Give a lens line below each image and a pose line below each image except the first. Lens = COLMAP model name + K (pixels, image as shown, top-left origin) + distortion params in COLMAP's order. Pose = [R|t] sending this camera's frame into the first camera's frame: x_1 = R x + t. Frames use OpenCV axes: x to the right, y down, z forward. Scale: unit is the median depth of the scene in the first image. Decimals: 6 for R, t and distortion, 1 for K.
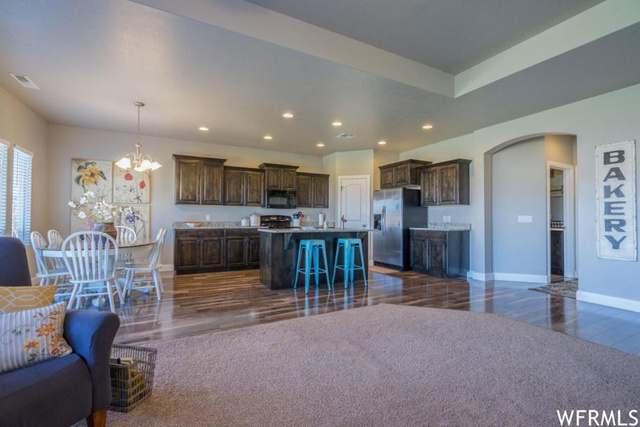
lens RADIAL K [[287.3, 0, 315.1], [0, 287.3, 214.9], [0, 0, 1]] dist [0.000383, 0.000328]
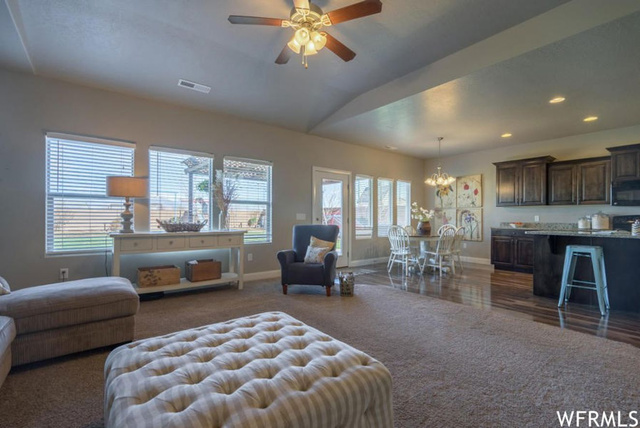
lens RADIAL K [[287.3, 0, 315.1], [0, 287.3, 215.4], [0, 0, 1]] dist [0.000383, 0.000328]
pose [[0.176635, -0.012608, -0.984196, 0.495260], [0.008202, 0.999902, -0.011338, 0.004275], [0.984242, -0.006069, 0.176722, 0.097203]]
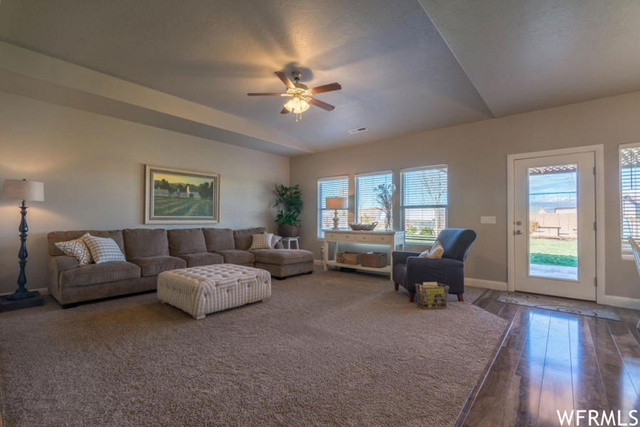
lens RADIAL K [[293.2, 0, 332.3], [0, 293.2, 214.5], [0, 0, 1]] dist [-0.001620, -0.000006]
pose [[-0.916666, -0.015202, -0.399366, 0.262522], [-0.003928, 0.999571, -0.029034, 0.007933], [0.399636, -0.025046, -0.916332, 0.807517]]
